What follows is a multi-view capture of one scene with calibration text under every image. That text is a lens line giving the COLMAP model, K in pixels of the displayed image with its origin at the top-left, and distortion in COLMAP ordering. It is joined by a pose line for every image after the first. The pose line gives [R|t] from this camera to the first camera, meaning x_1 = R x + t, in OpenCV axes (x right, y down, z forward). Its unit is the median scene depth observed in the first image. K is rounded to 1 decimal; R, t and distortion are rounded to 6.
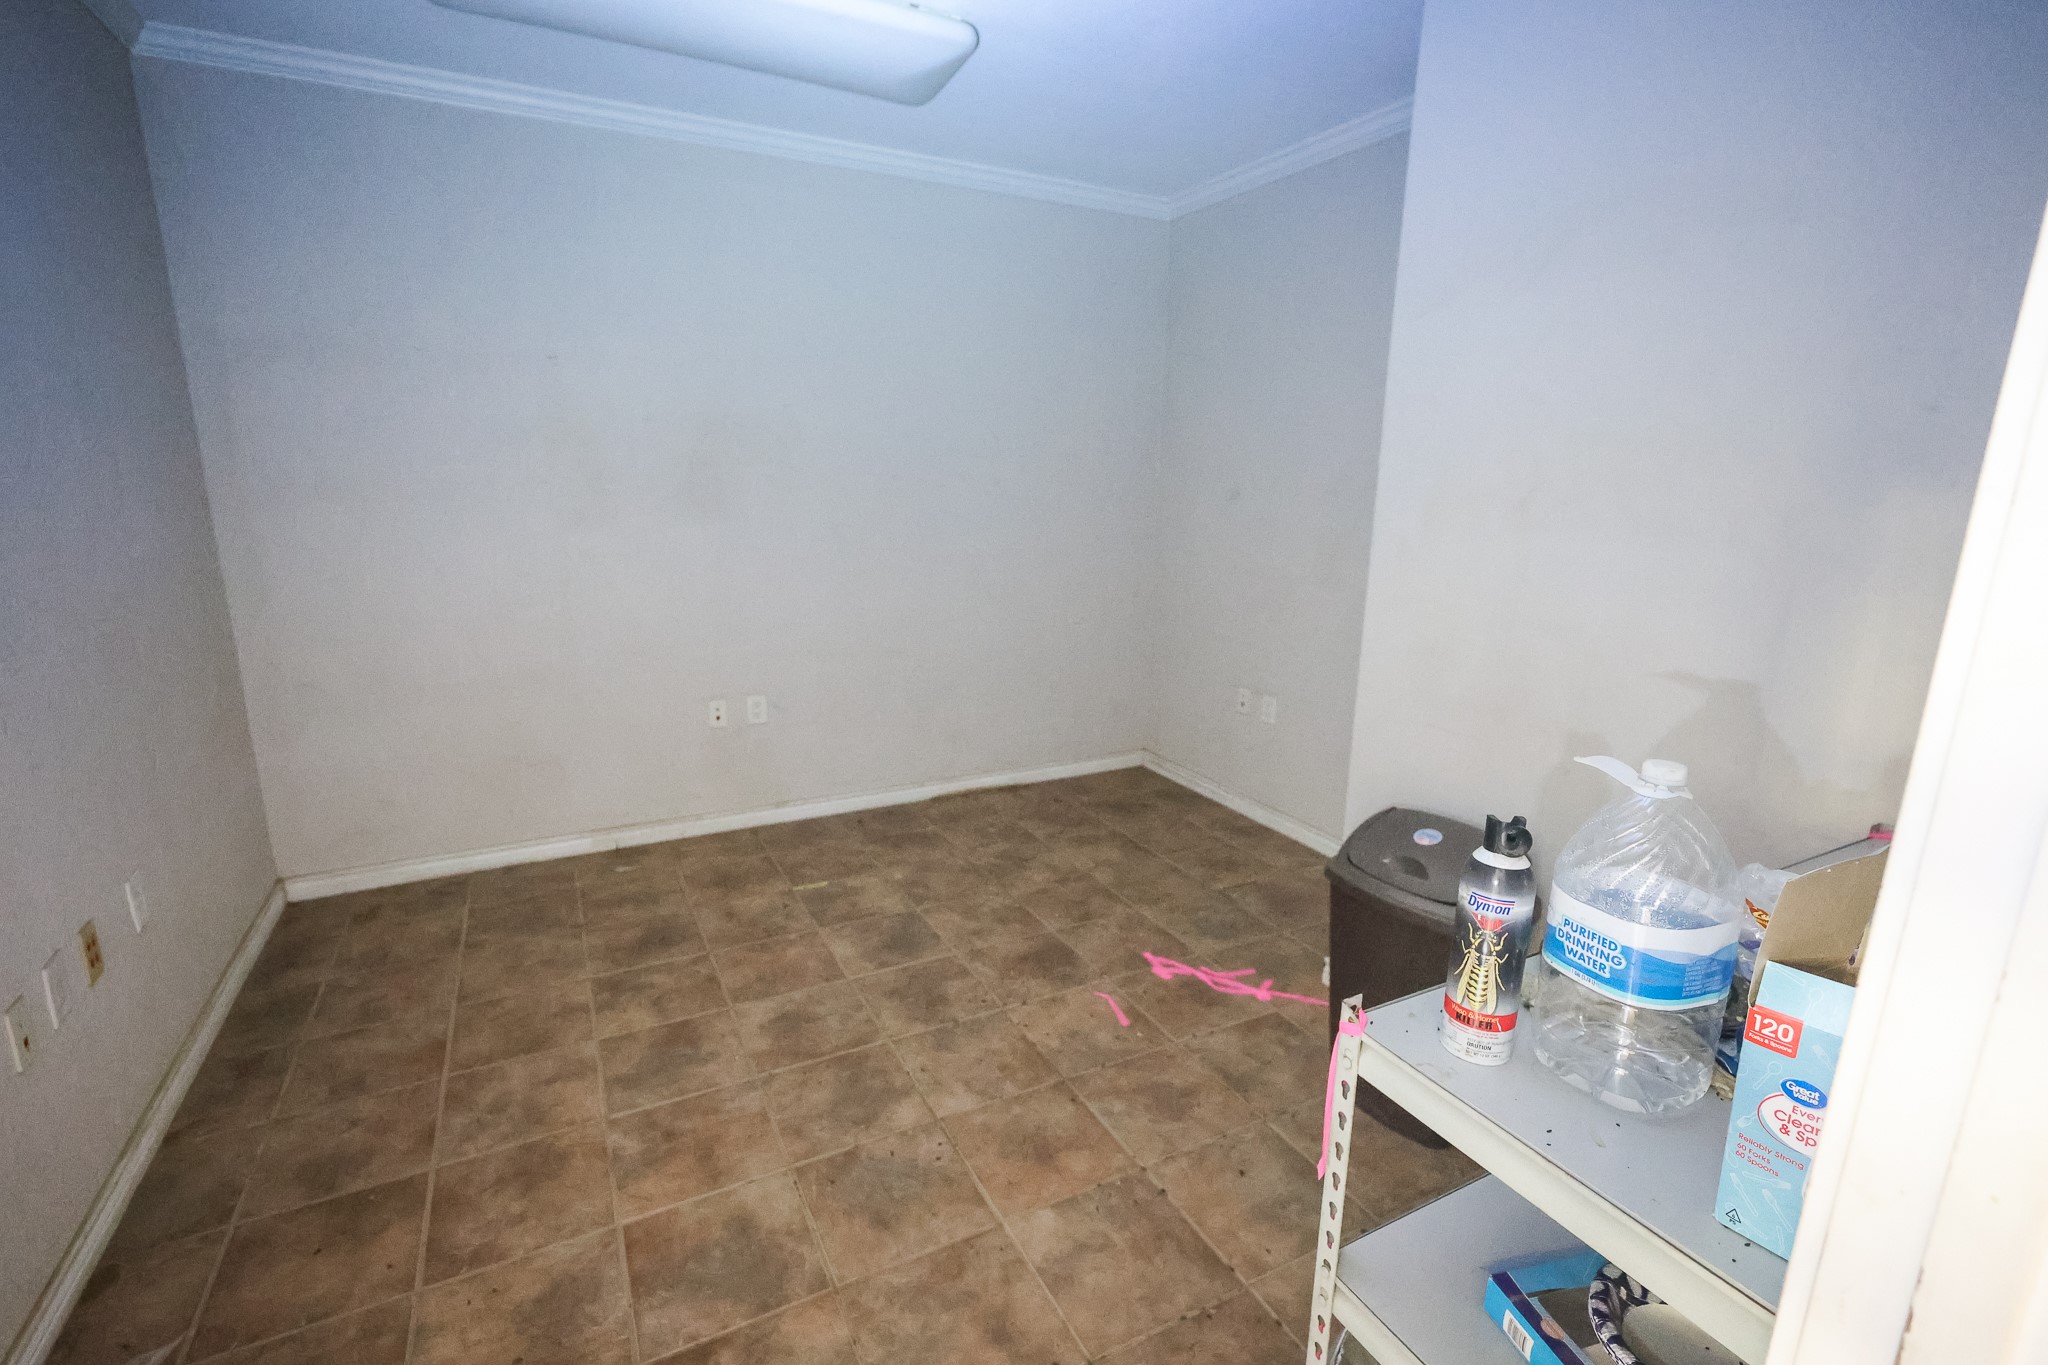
lens RADIAL K [[934.0, 0, 1024.0], [0, 934.0, 682.5], [0, 0, 1]] dist [-0.000271, -0.000138]
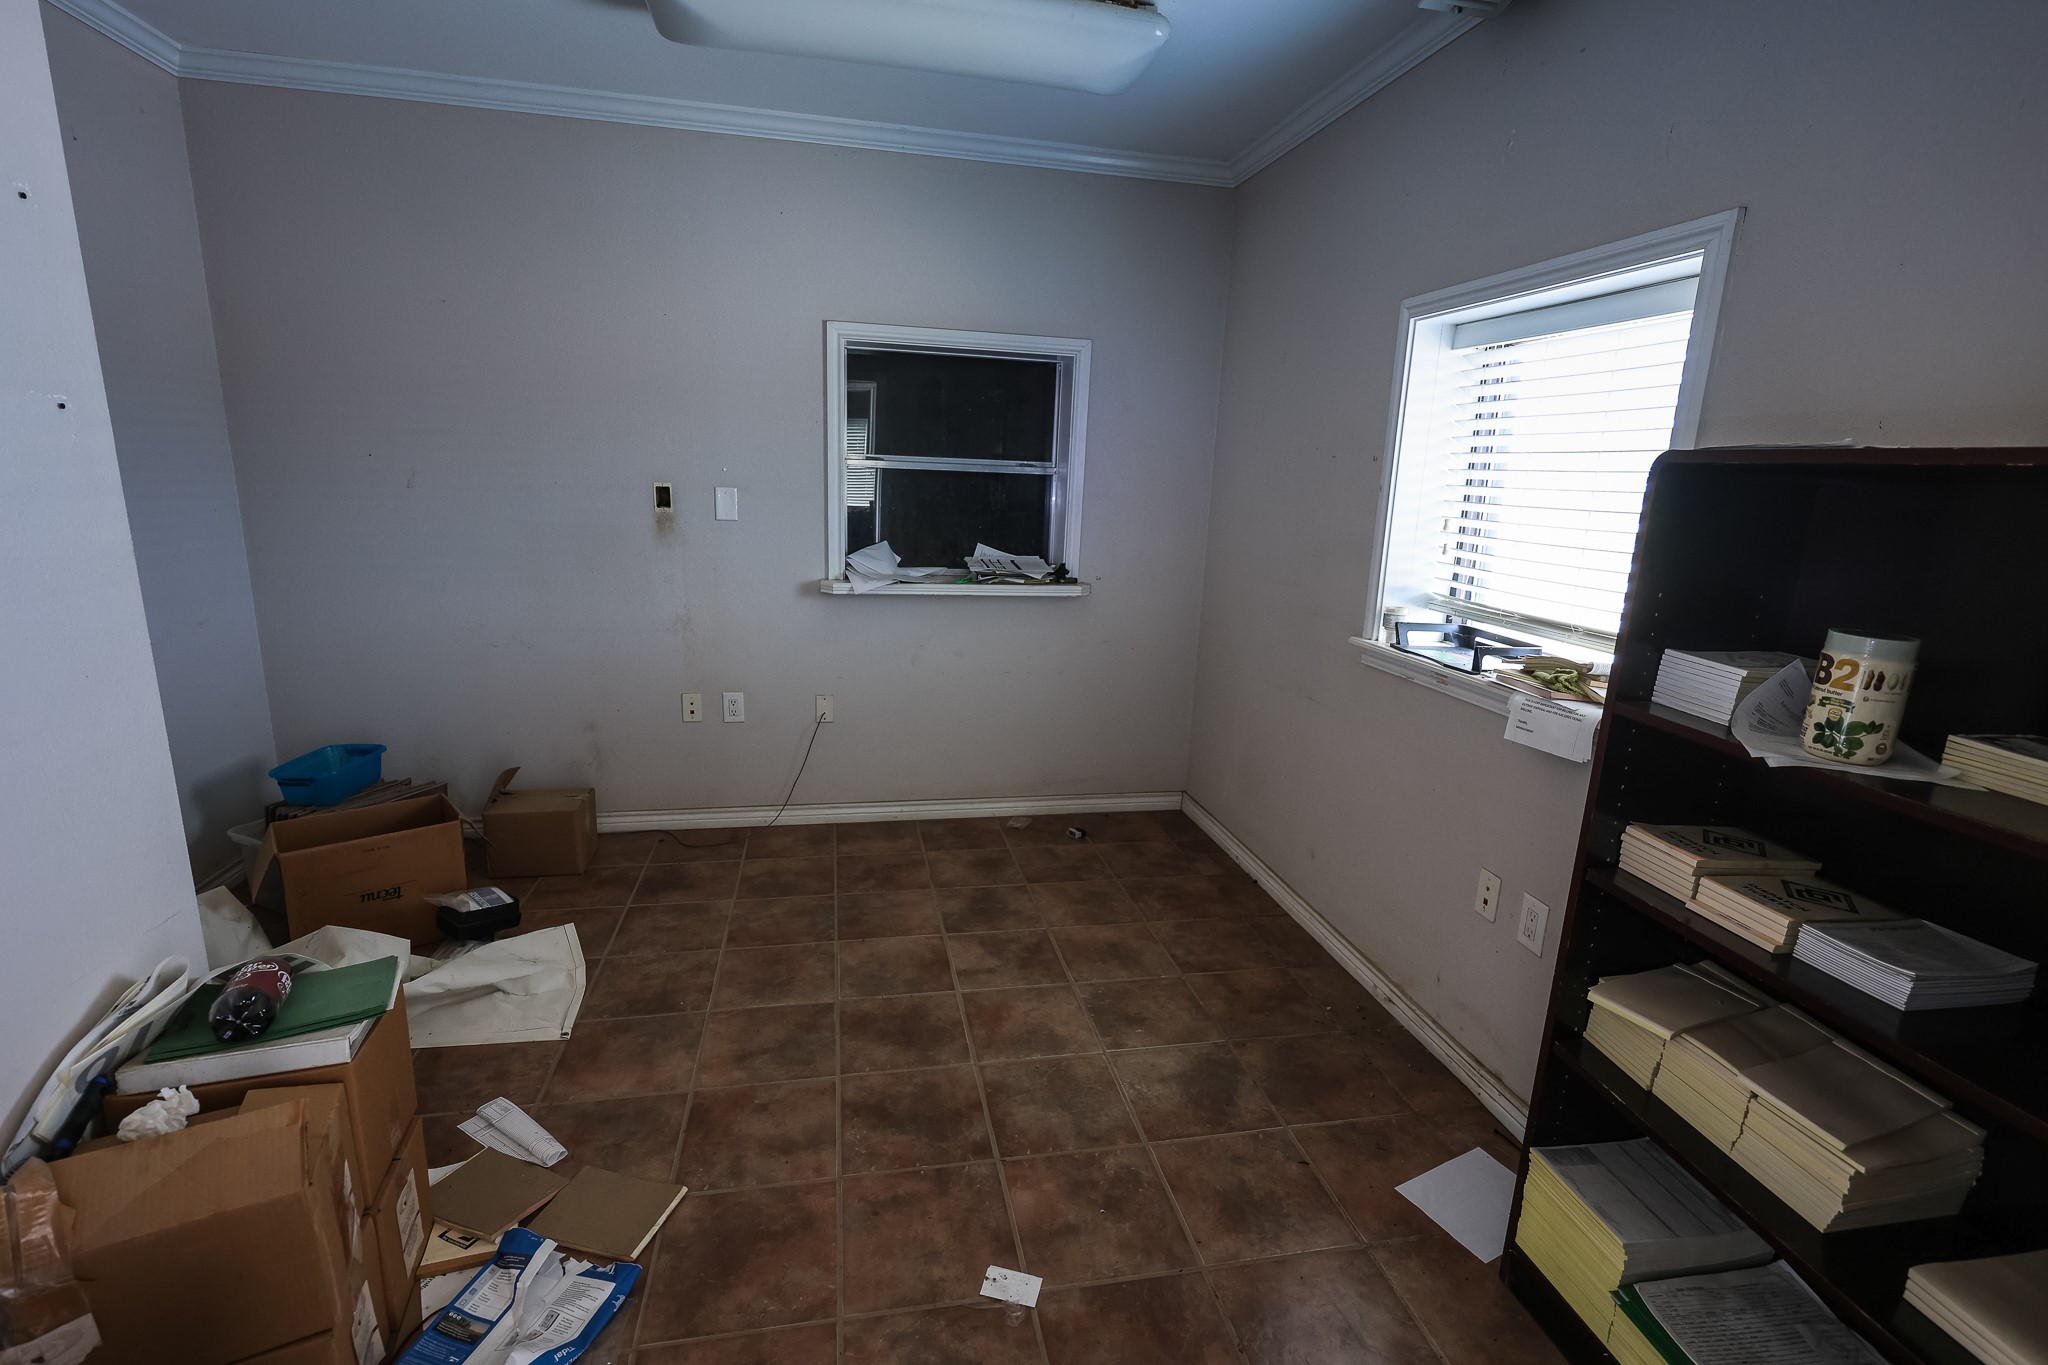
lens RADIAL K [[934.0, 0, 1024.0], [0, 934.0, 682.5], [0, 0, 1]] dist [-0.000271, -0.000138]
pose [[0.959700, 0.086736, -0.267306, 0.232927], [-0.088546, 0.996058, 0.005296, -0.025295], [0.266711, 0.018586, 0.963597, 0.120101]]
